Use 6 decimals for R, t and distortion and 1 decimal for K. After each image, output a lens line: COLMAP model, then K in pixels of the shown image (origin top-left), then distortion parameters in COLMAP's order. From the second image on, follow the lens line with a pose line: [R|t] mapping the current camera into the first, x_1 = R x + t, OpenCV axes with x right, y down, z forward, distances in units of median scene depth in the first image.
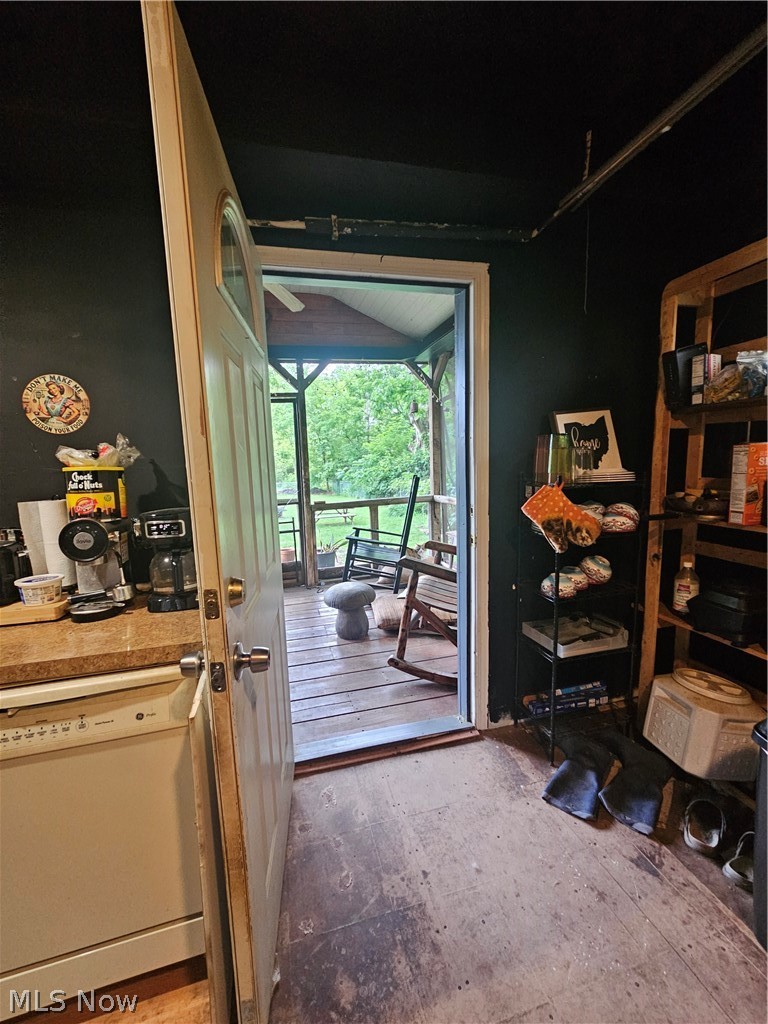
lens RADIAL K [[410.9, 0, 384.2], [0, 410.9, 516.2], [0, 0, 1]] dist [-0.000224, -0.000042]
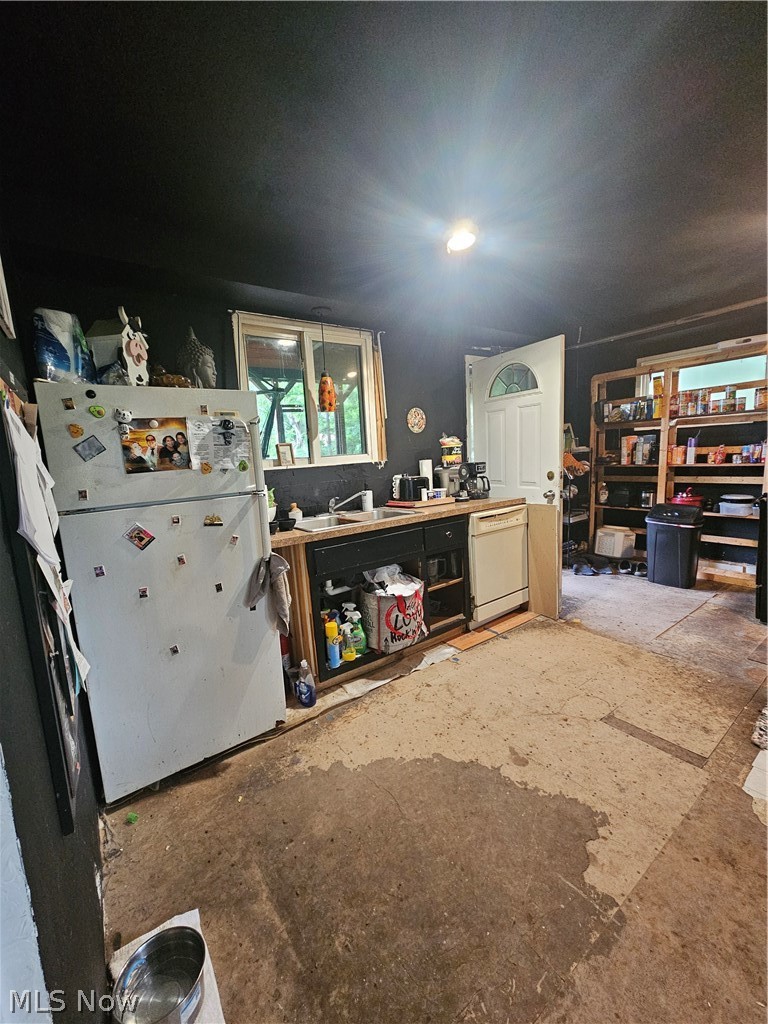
lens RADIAL K [[414.9, 0, 370.4], [0, 414.9, 514.3], [0, 0, 1]] dist [0.000800, 0.000135]
pose [[0.934467, -0.067589, 0.349576, -1.680498], [0.071041, 0.997469, 0.002953, 0.211542], [-0.348891, 0.022075, 0.936903, -0.994945]]
